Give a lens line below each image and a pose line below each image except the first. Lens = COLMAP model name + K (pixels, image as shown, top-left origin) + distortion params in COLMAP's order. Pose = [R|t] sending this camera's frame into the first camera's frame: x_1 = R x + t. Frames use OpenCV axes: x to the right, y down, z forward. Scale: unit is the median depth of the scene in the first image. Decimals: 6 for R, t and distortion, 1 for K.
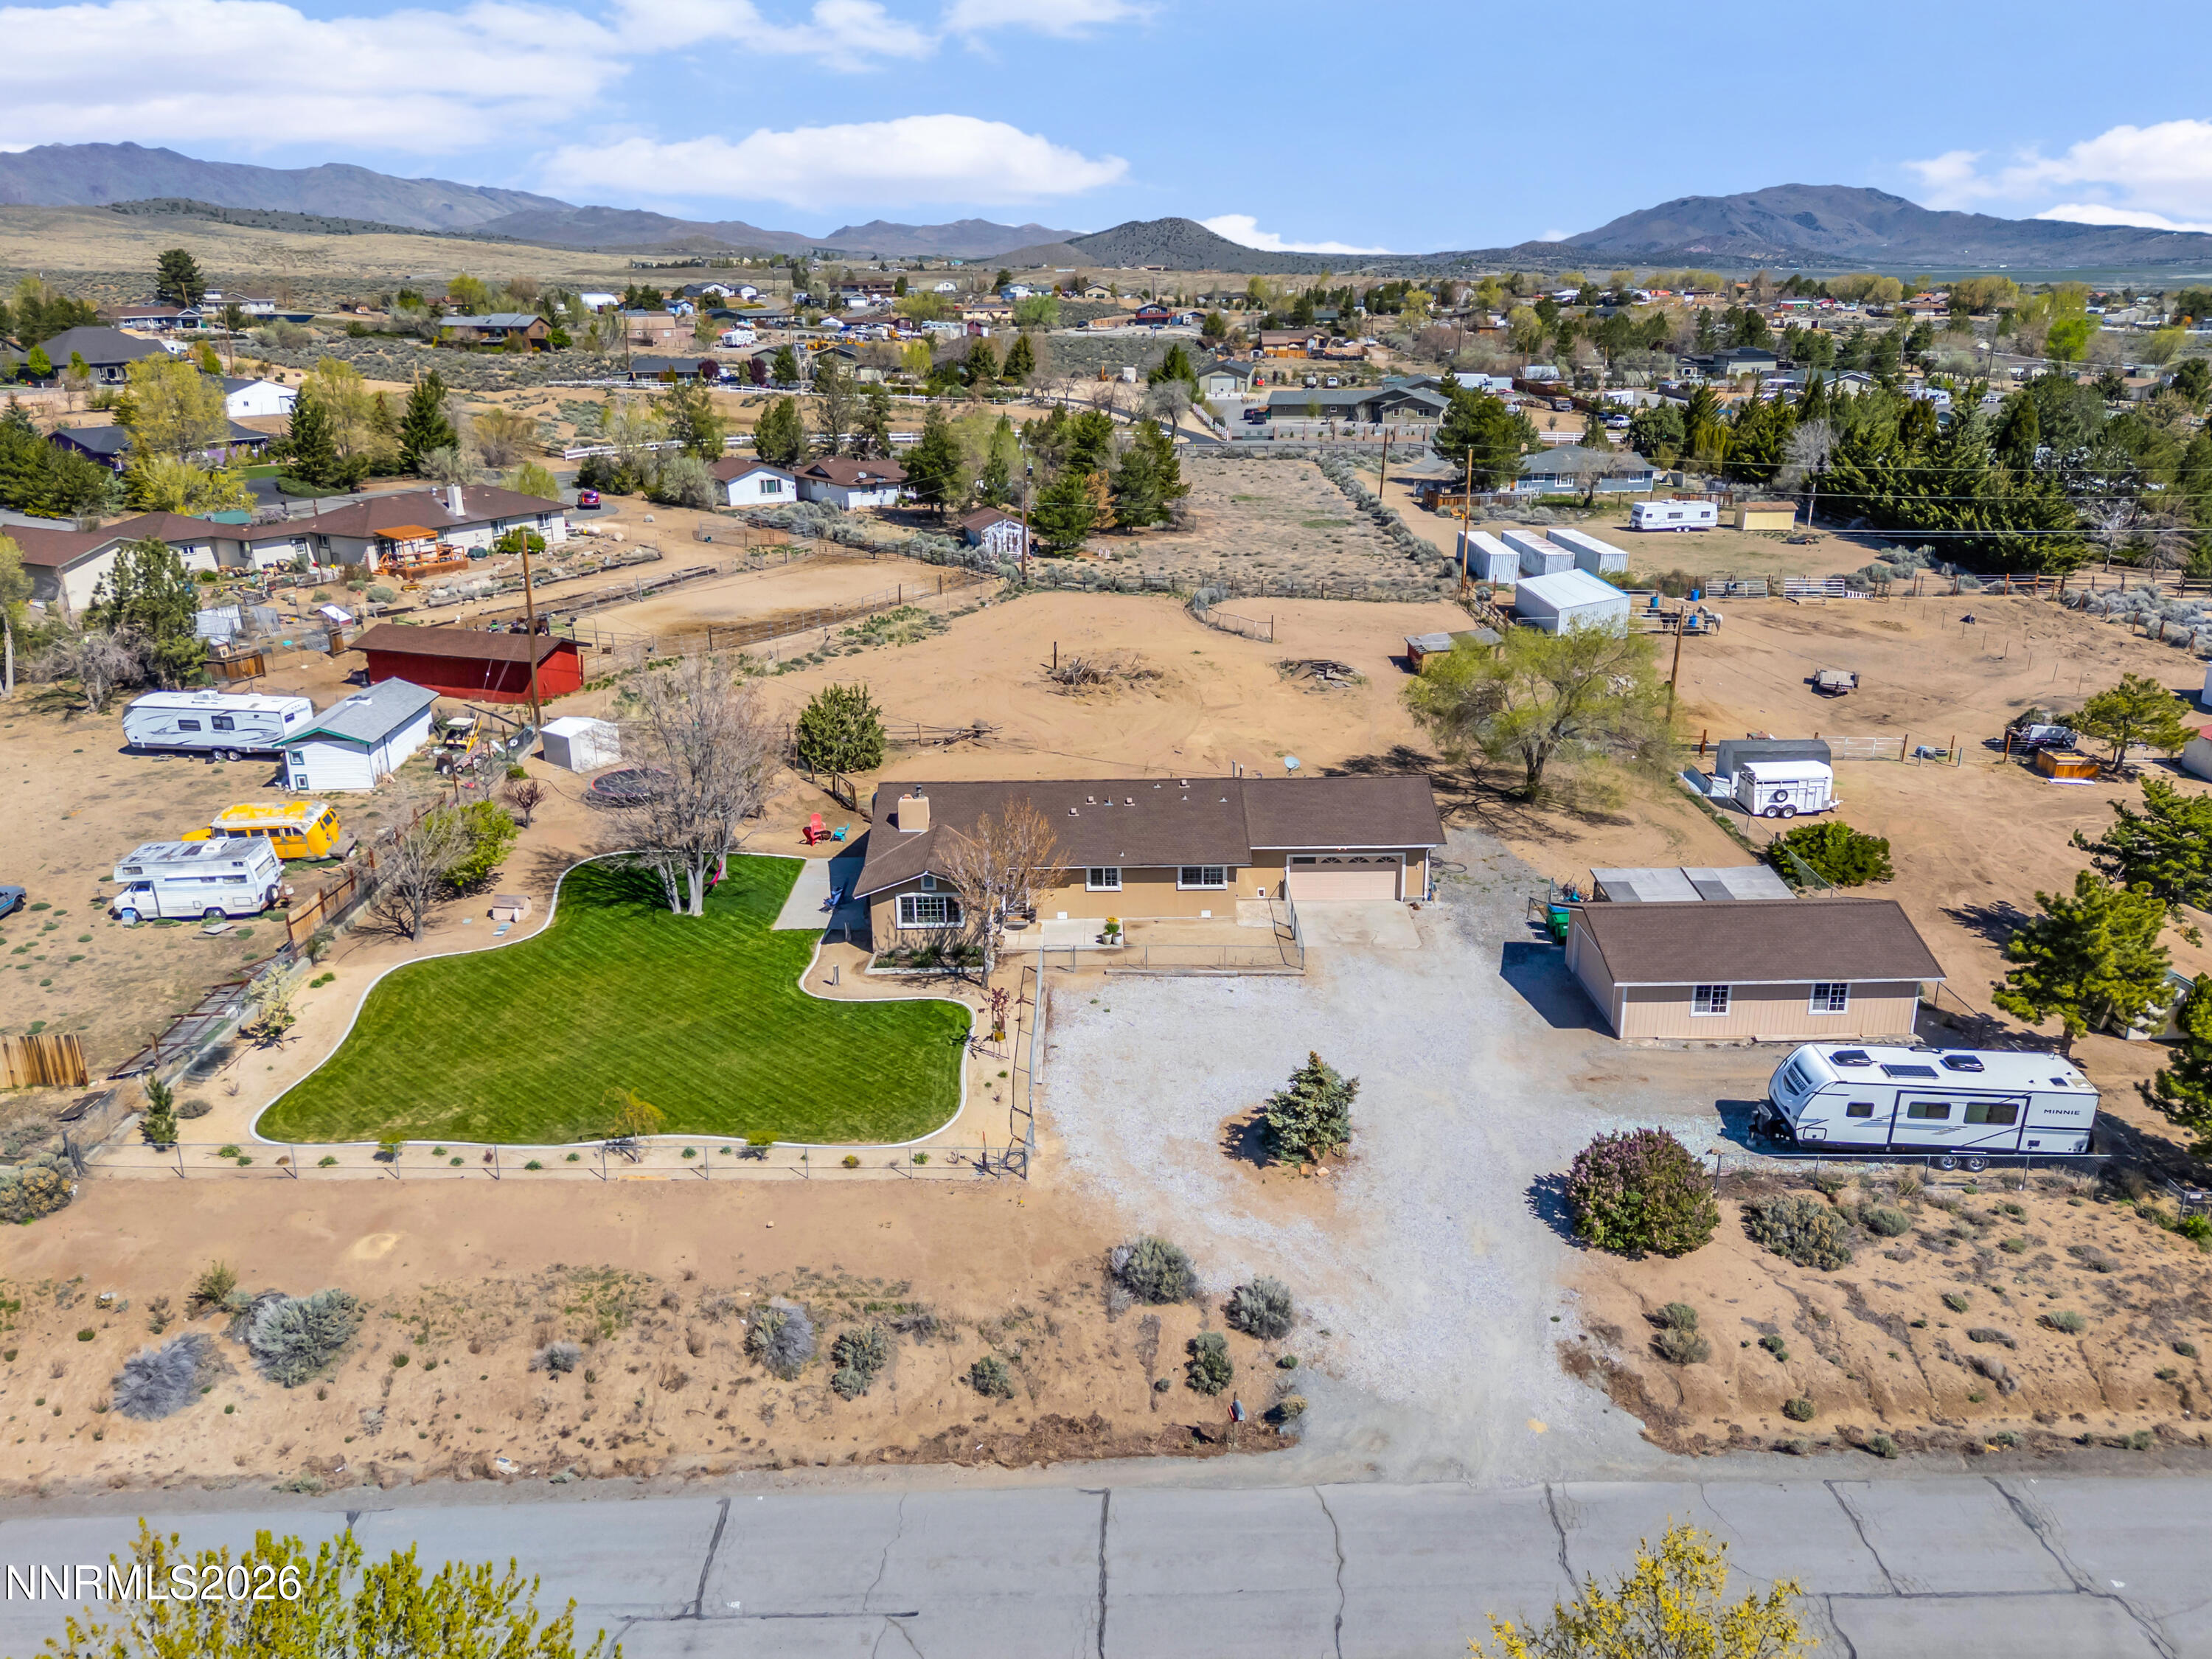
lens RADIAL K [[1638.9, 0, 1108.9], [0, 1638.9, 821.7], [0, 0, 1]] dist [0.082163, -0.080127]
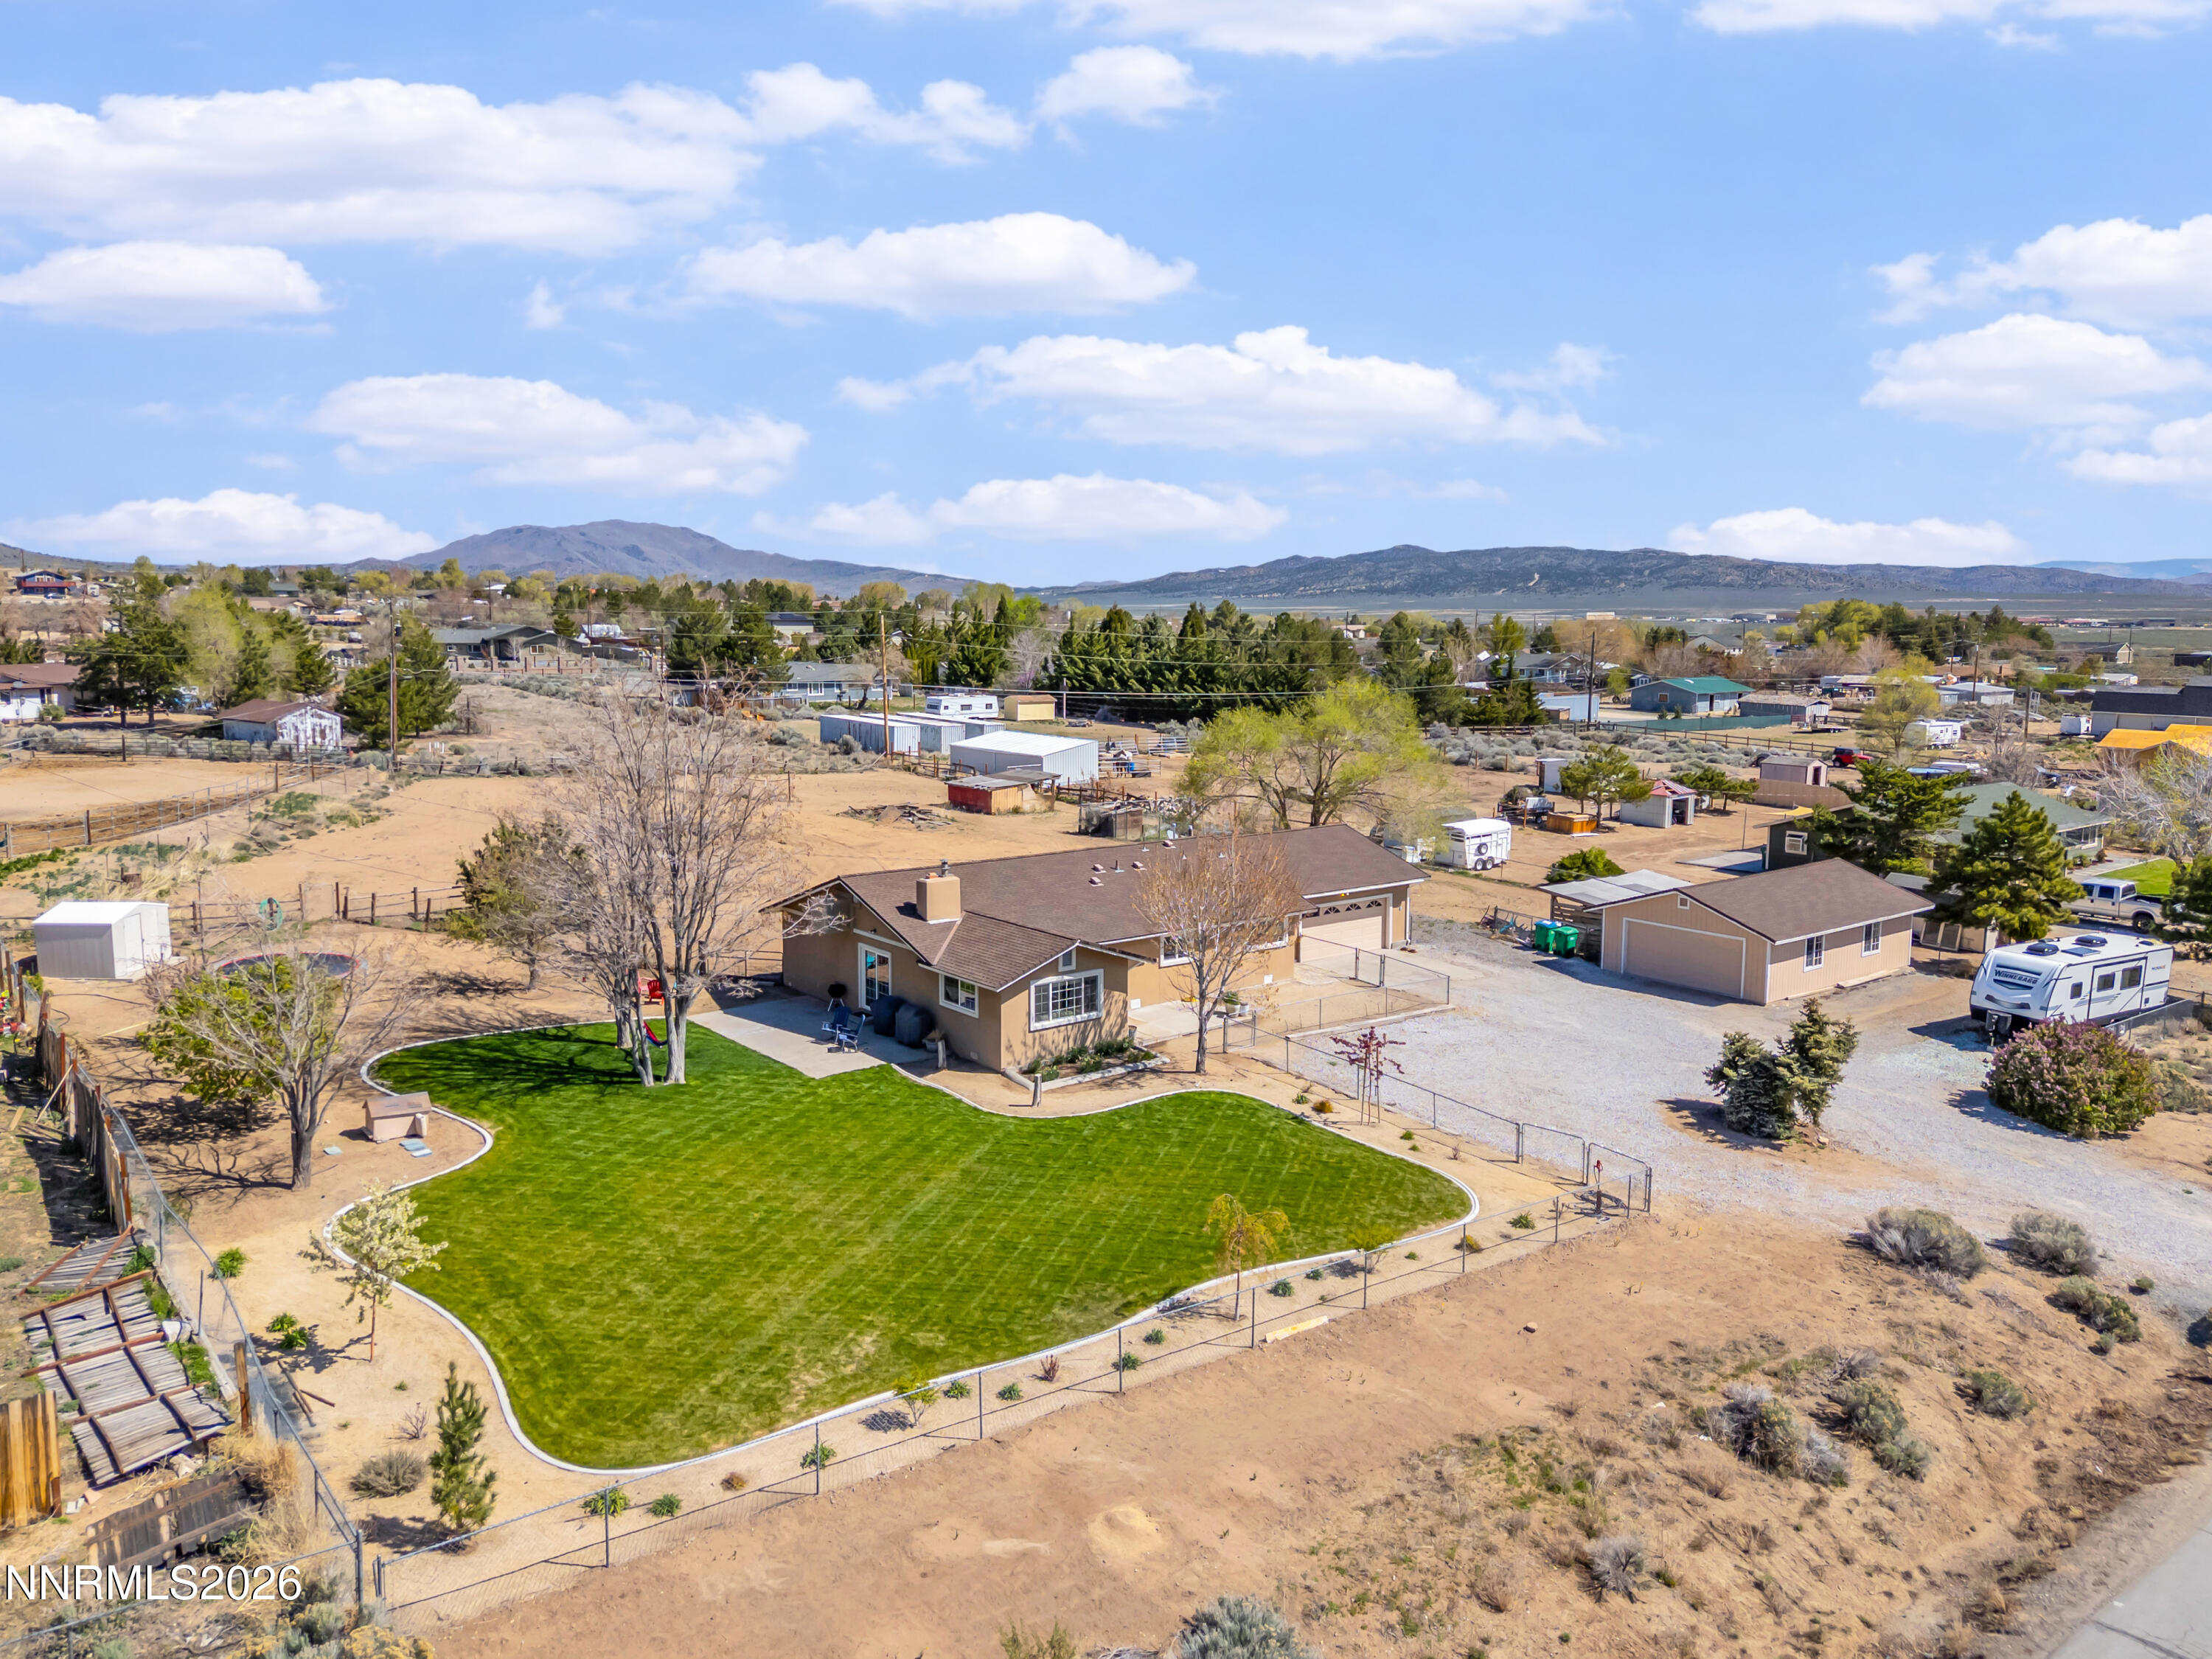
lens RADIAL K [[1638.9, 0, 1108.9], [0, 1638.9, 821.7], [0, 0, 1]] dist [0.082163, -0.080127]
pose [[0.792058, -0.065730, 0.606896, -0.689965], [0.175700, 0.976663, -0.123527, 0.090328], [-0.584614, 0.204472, 0.785123, 0.497536]]
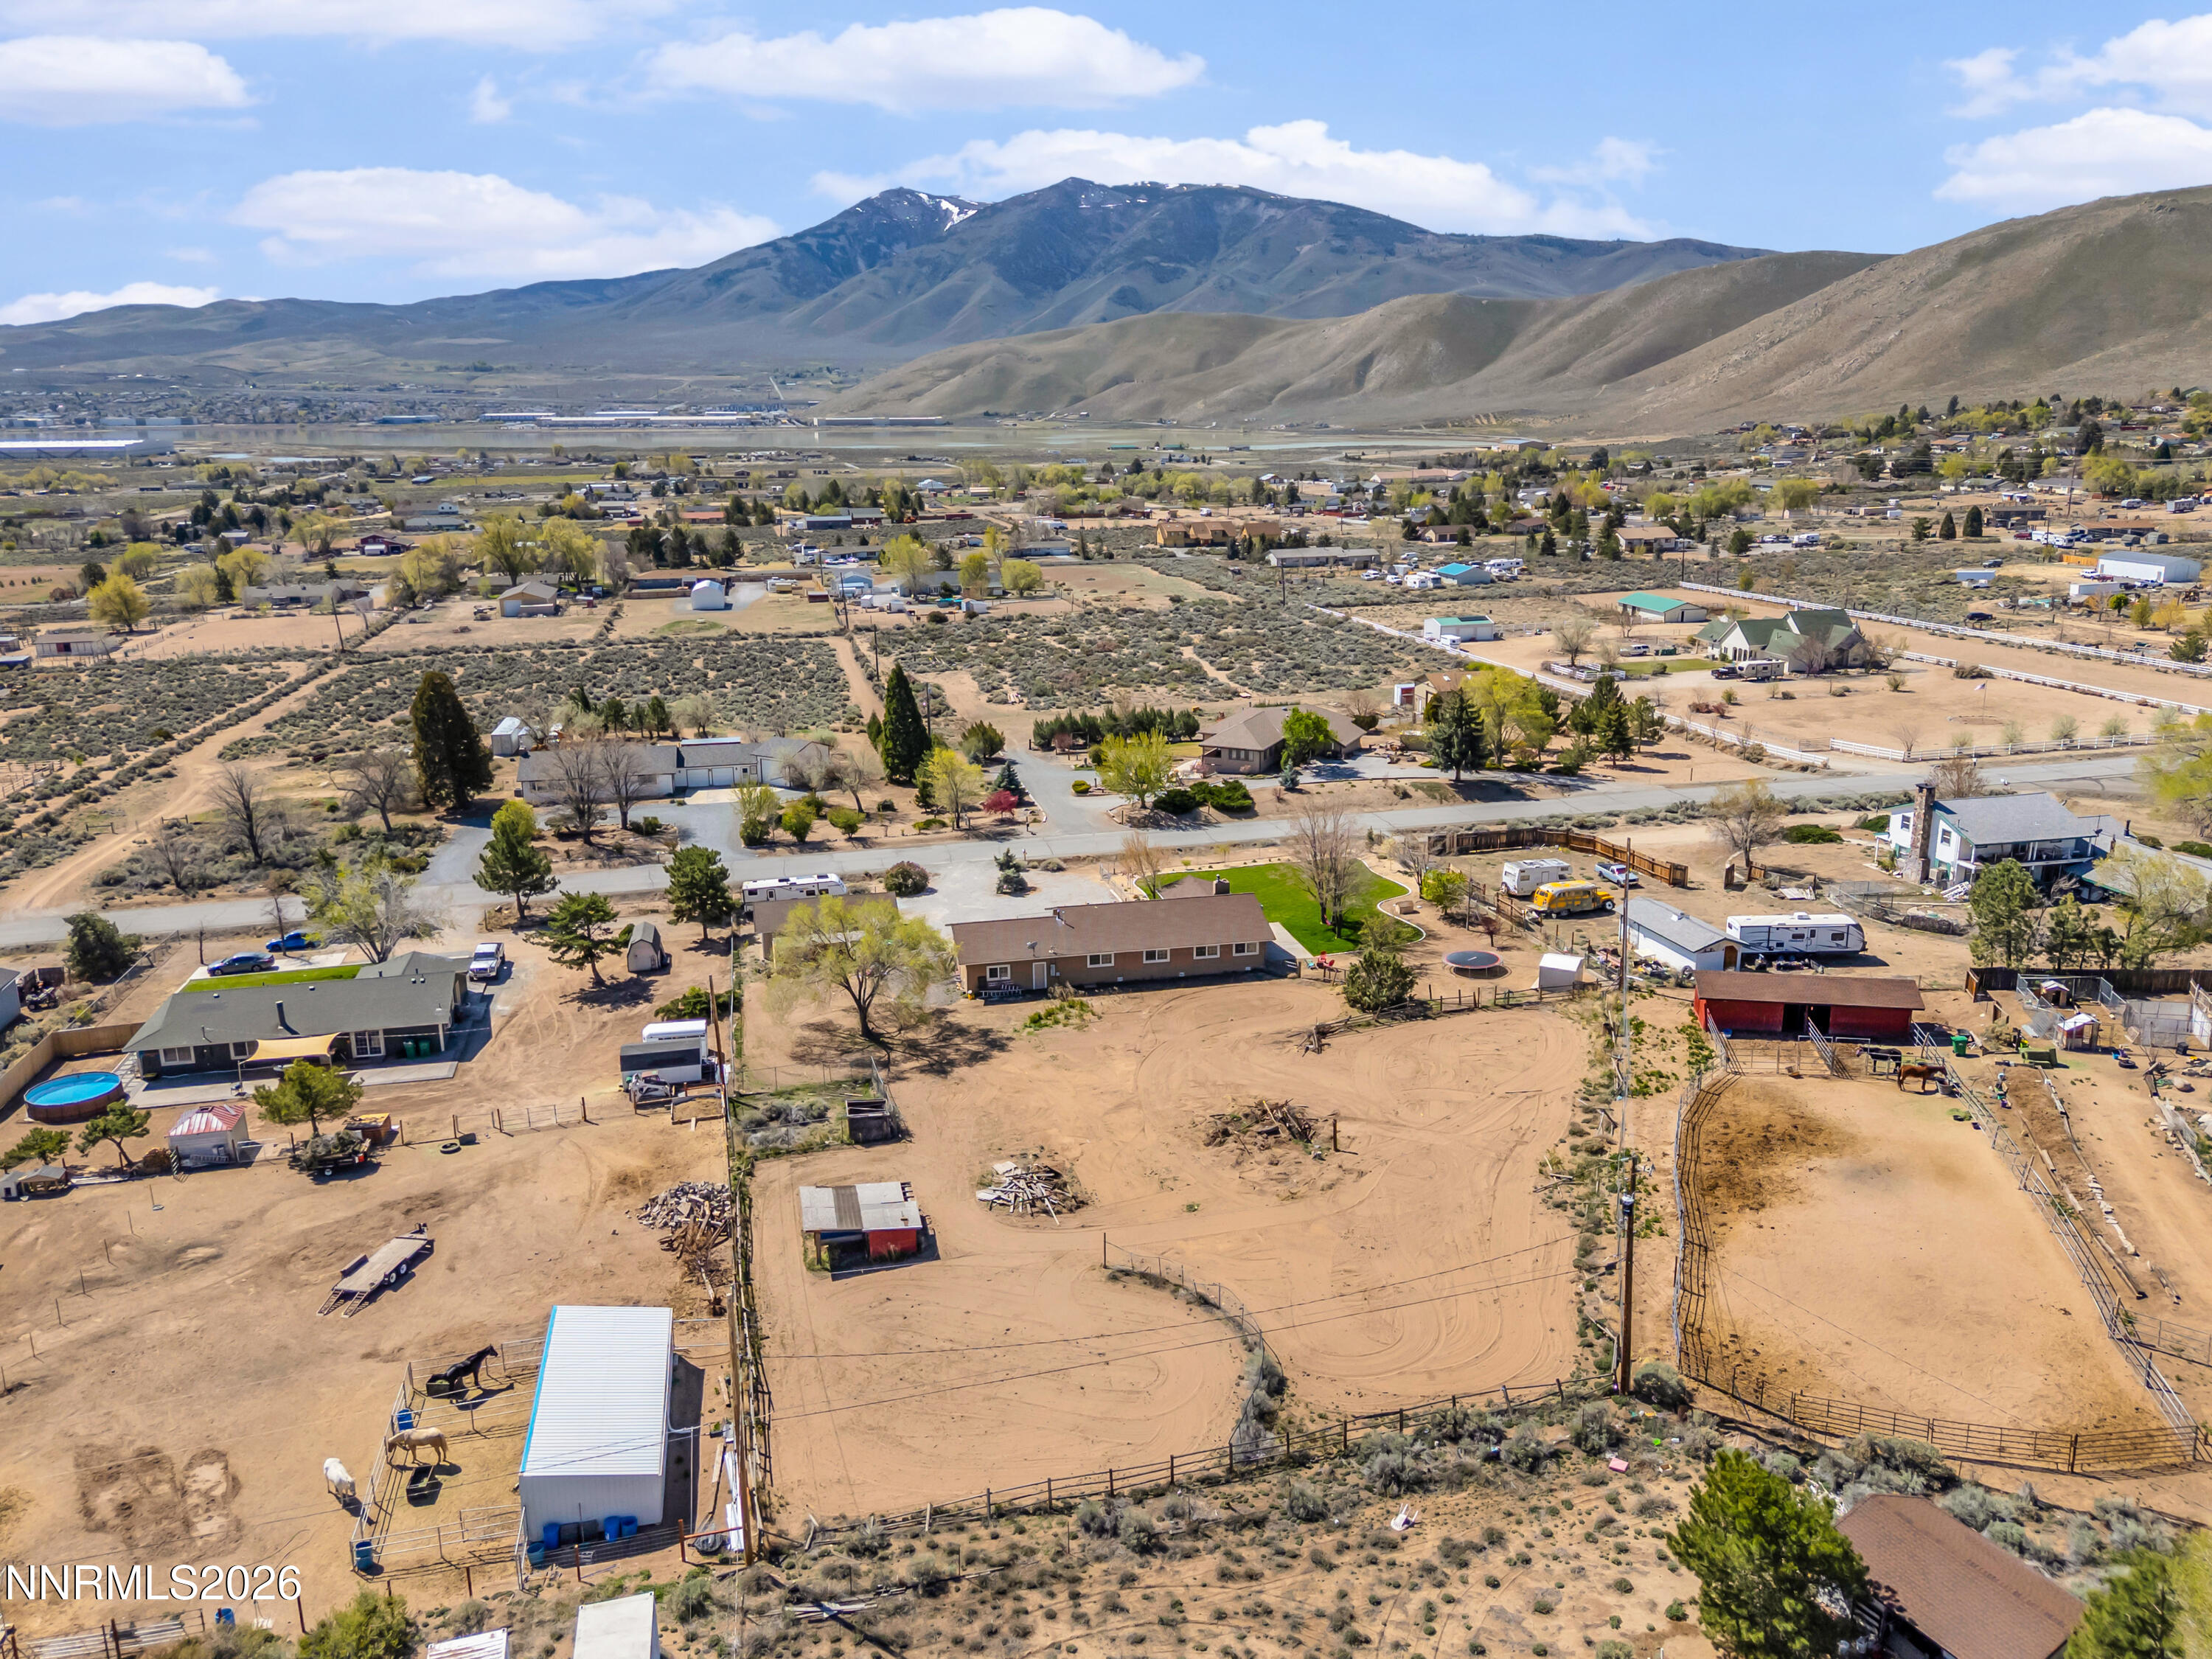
lens RADIAL K [[1638.9, 0, 1108.9], [0, 1638.9, 821.7], [0, 0, 1]] dist [0.082163, -0.080127]
pose [[-0.978552, 0.073150, -0.192574, 0.507067], [-0.042341, 0.843449, 0.535538, -1.488327], [0.201601, 0.532206, -0.822262, 3.416495]]
